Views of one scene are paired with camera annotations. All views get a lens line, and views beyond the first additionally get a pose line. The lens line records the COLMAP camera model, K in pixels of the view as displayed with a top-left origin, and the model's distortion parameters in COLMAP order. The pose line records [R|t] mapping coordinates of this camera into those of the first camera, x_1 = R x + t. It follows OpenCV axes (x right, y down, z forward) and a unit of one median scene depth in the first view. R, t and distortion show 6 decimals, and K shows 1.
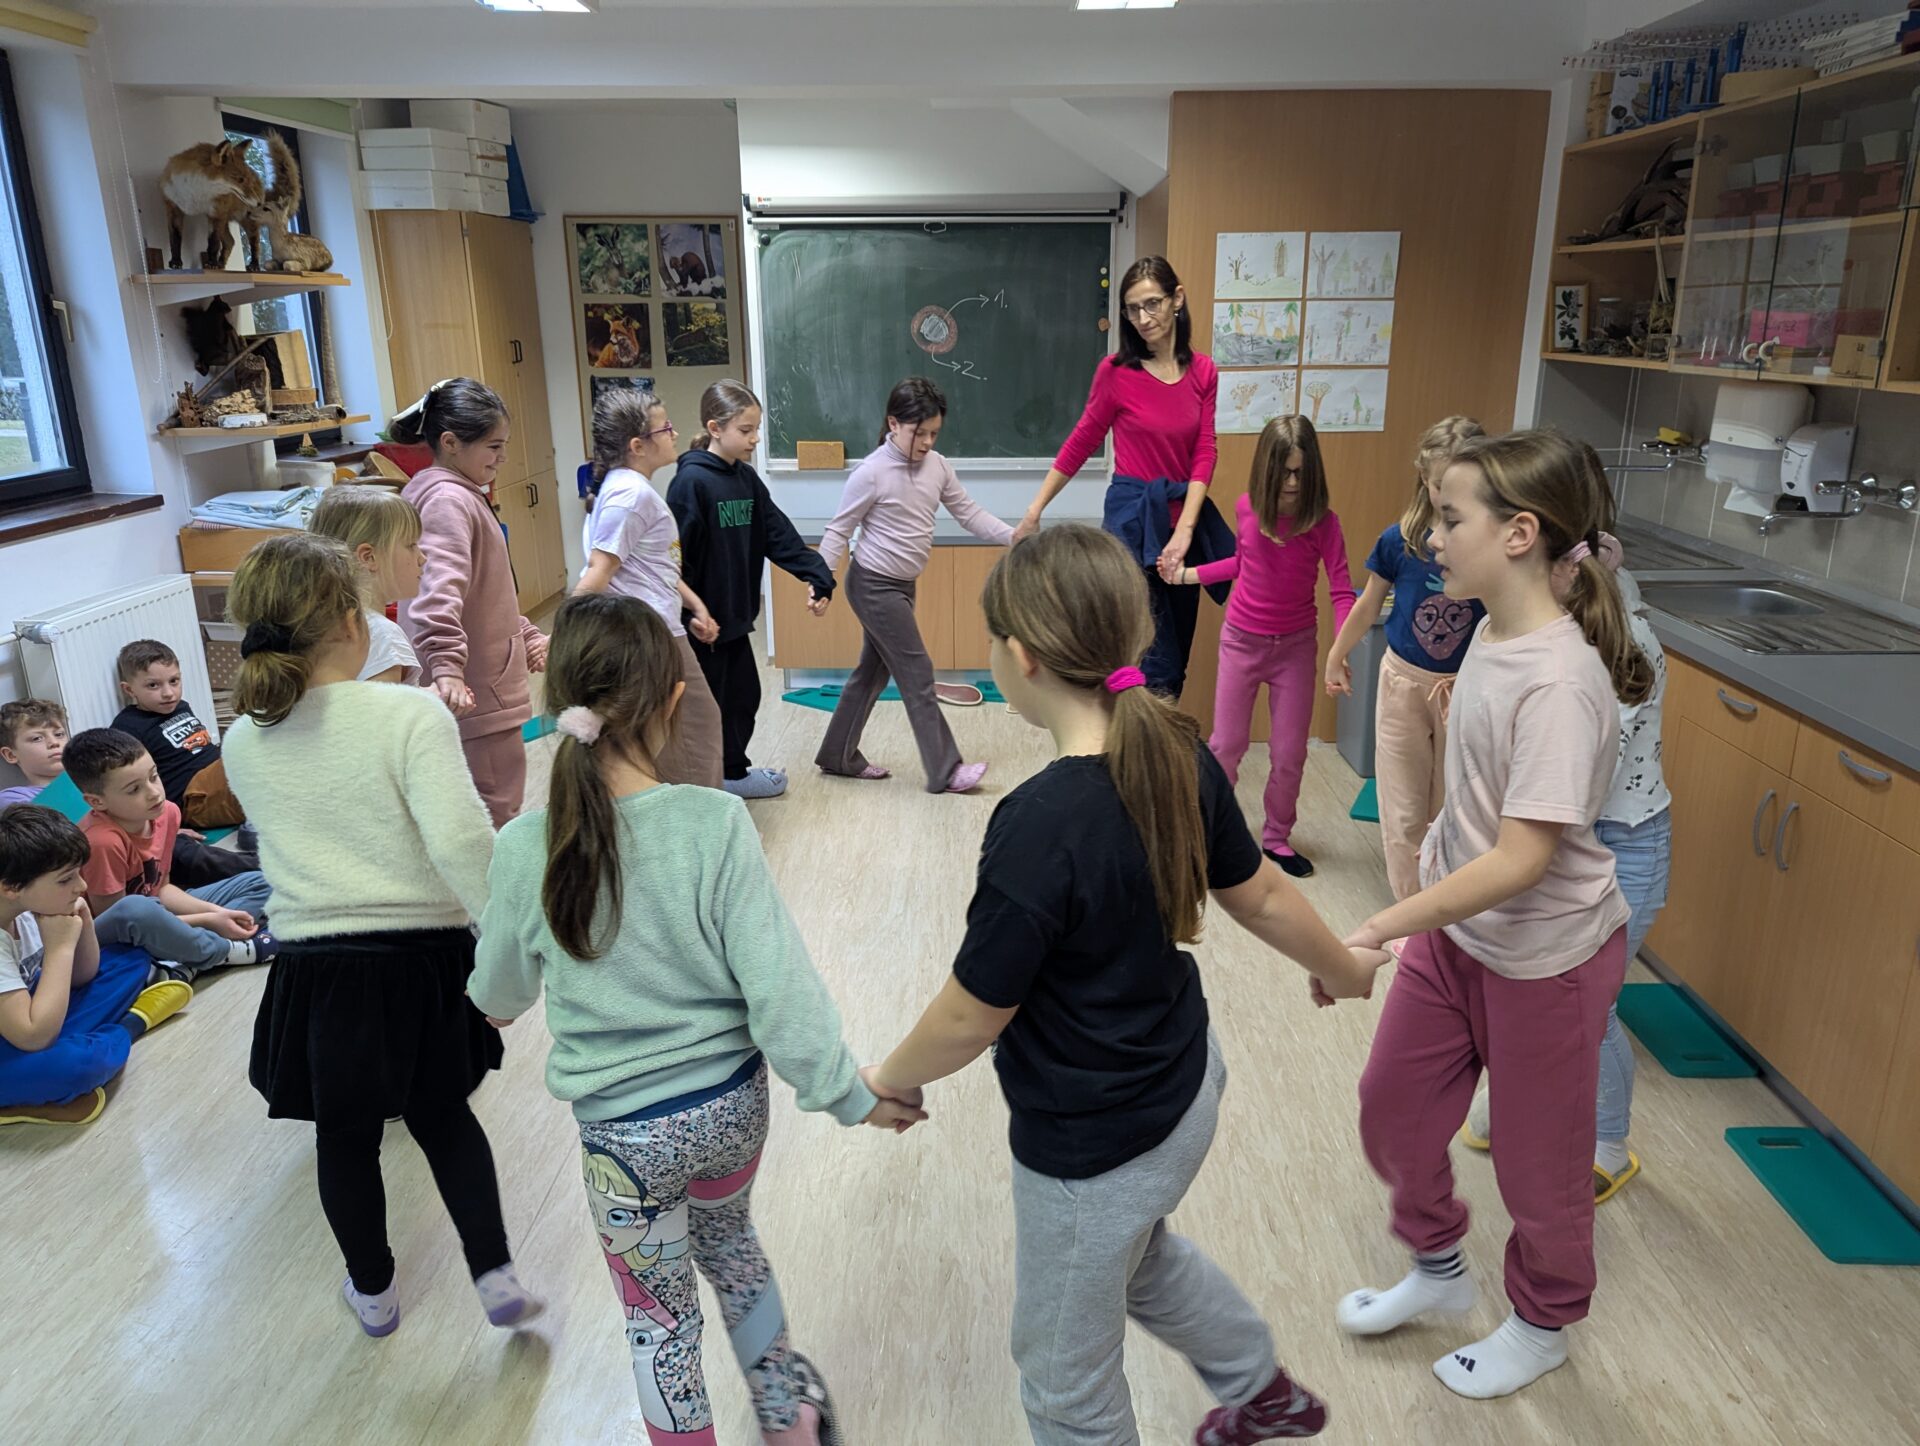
lens RADIAL K [[1372.1, 0, 971.9], [0, 1372.1, 682.2], [0, 0, 1]] dist [0.104098, -0.102361]
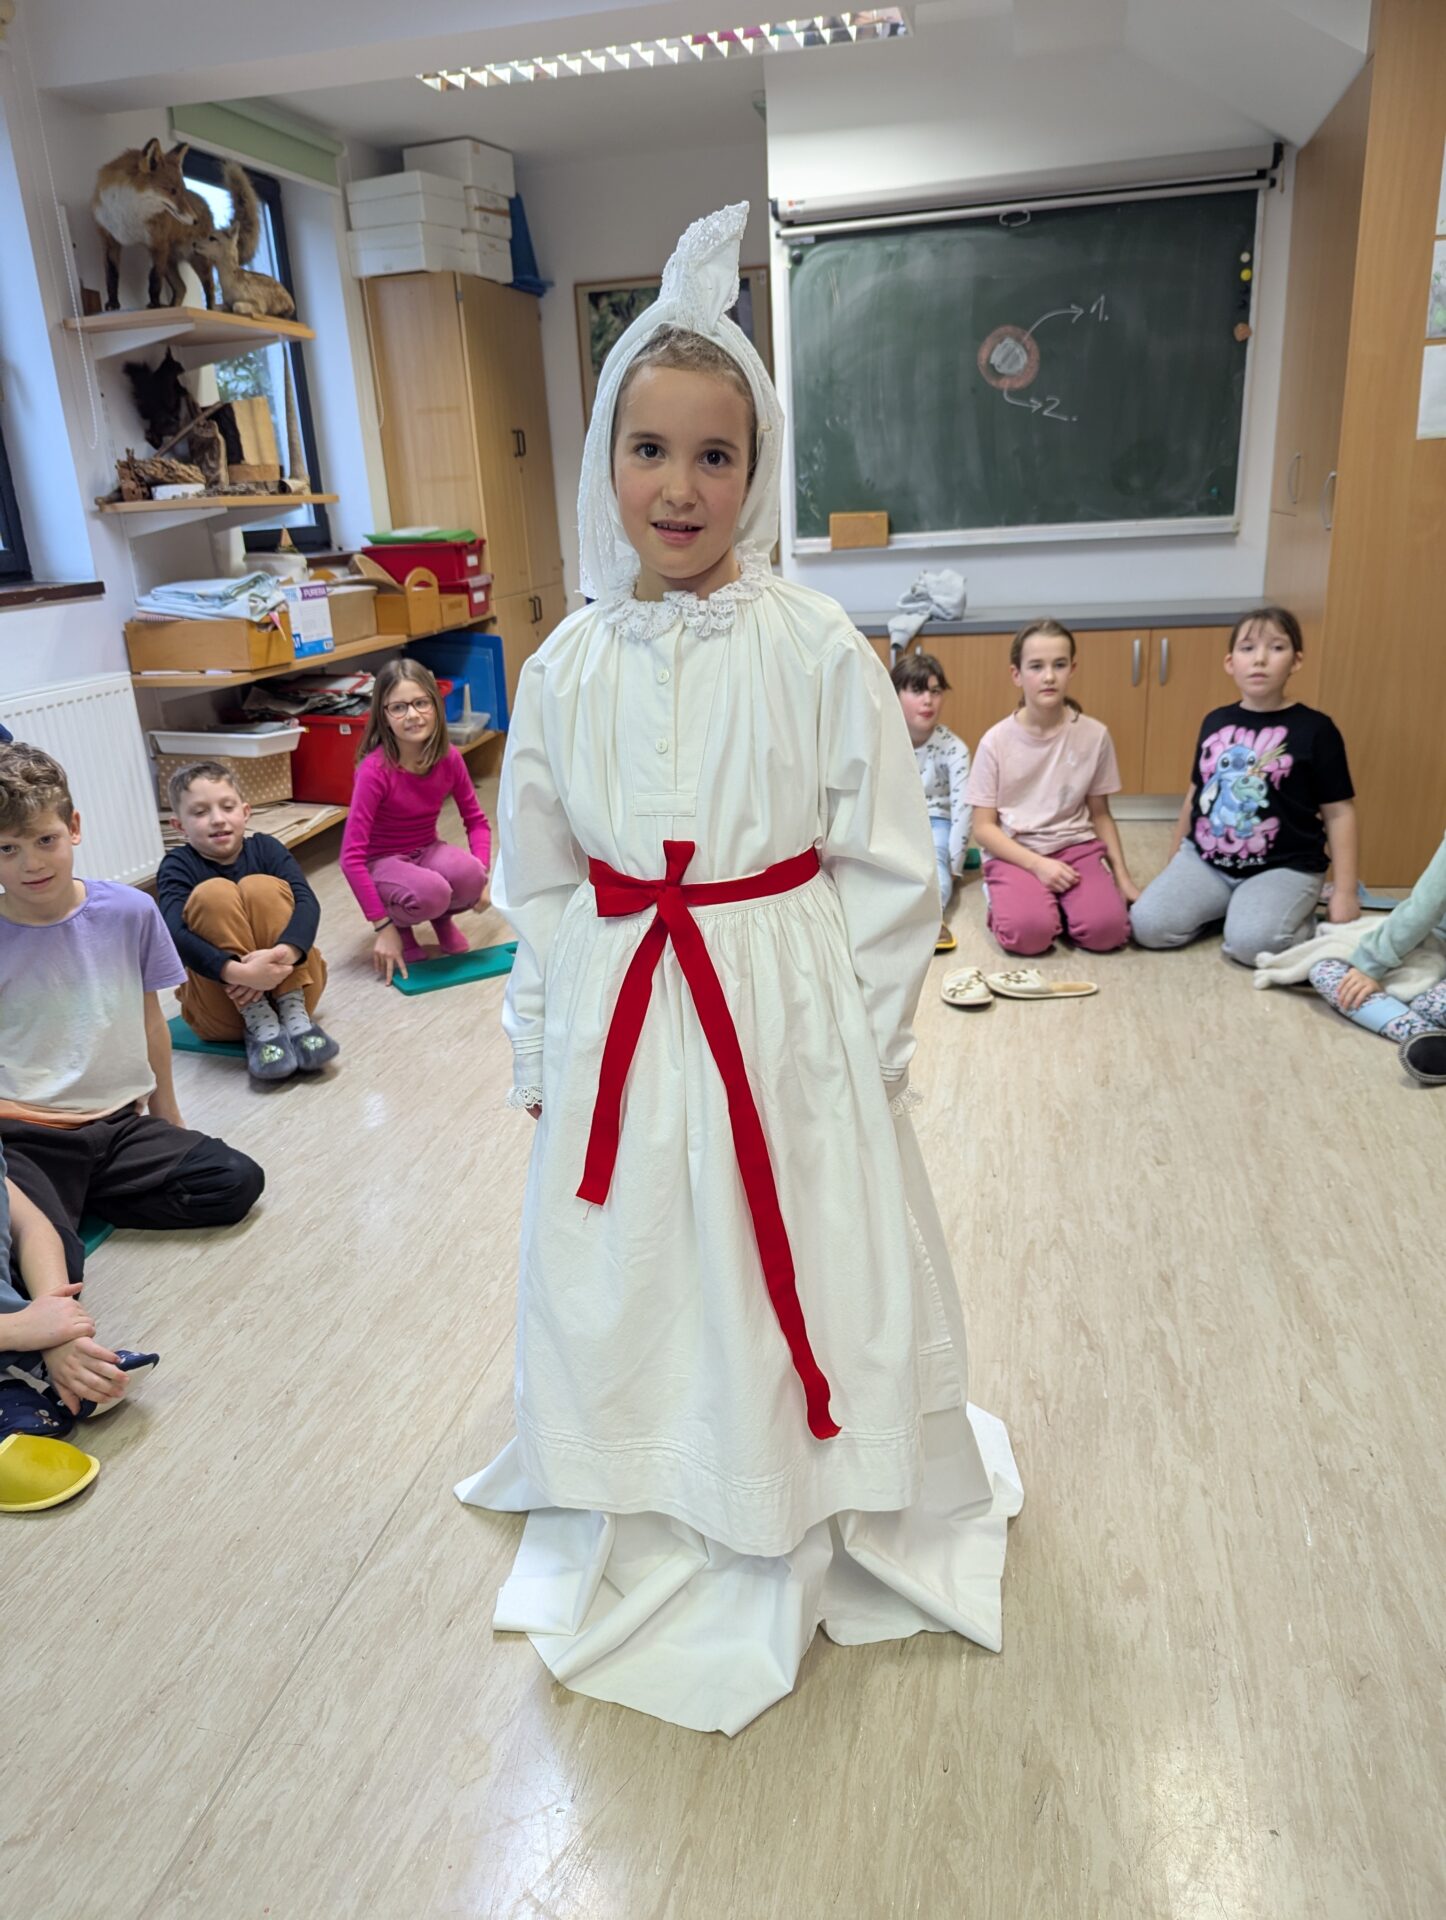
lens RADIAL K [[1342.4, 0, 723.0], [0, 1342.4, 960.0], [0, 0, 1]] dist [0.070565, -0.083490]
pose [[0.976927, 0.026753, -0.211892, -0.015903], [-0.011522, 0.997281, 0.072790, 0.033645], [0.213263, -0.068669, 0.974579, 0.235527]]
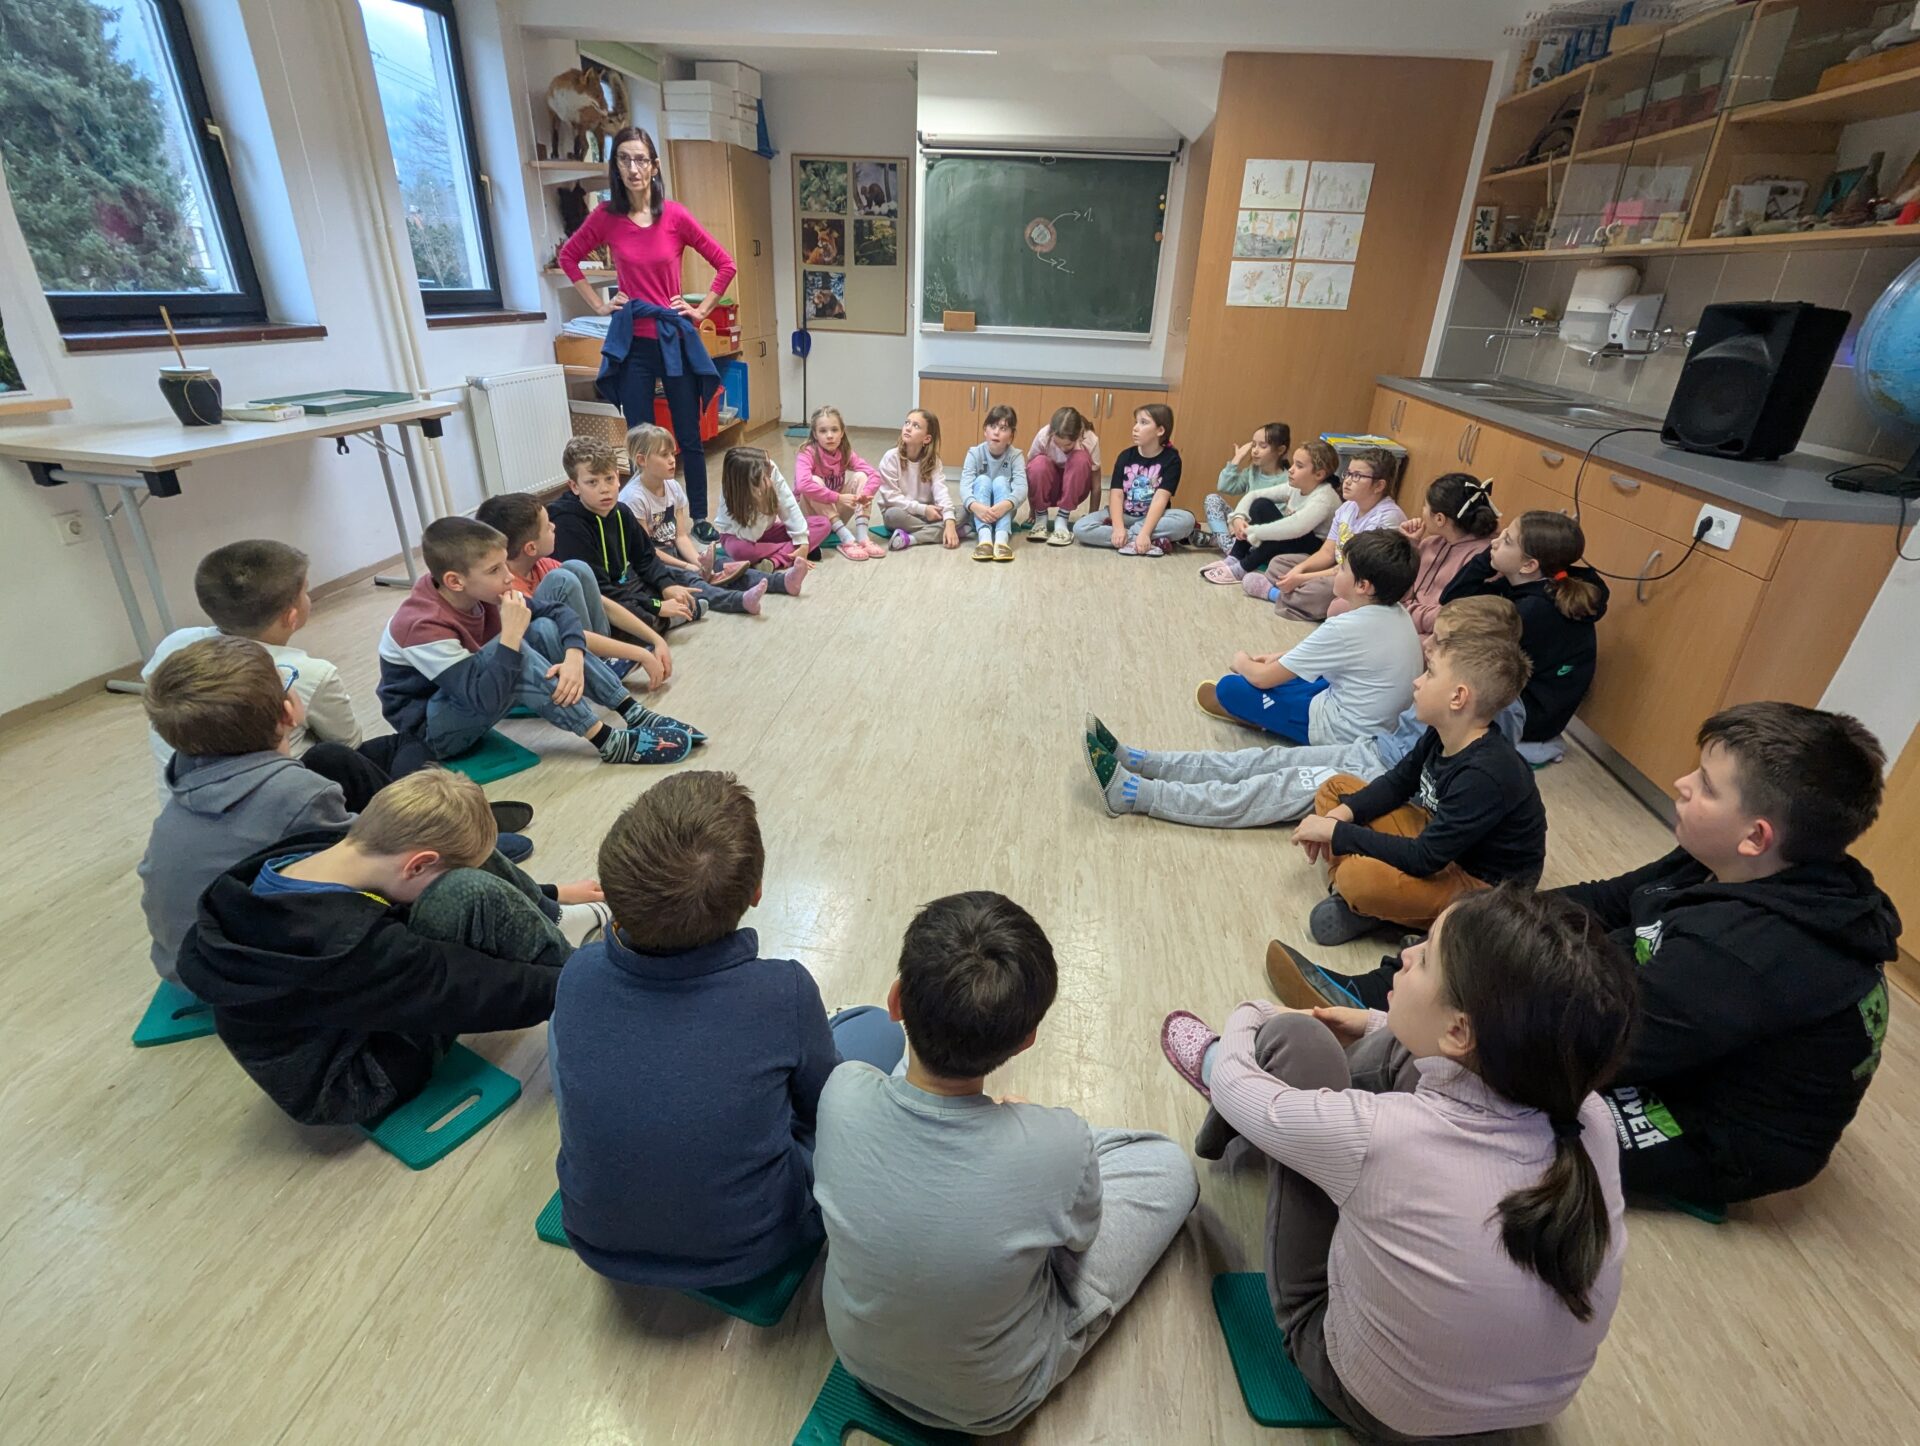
lens RADIAL K [[938.7, 0, 960.4], [0, 938.7, 710.8], [0, 0, 1]] dist [-0.000707, -0.006531]
pose [[0.994746, 0.081816, -0.061542, -0.011977], [-0.070989, 0.984363, 0.161213, 0.099895], [0.073769, -0.155997, 0.984999, -0.067824]]
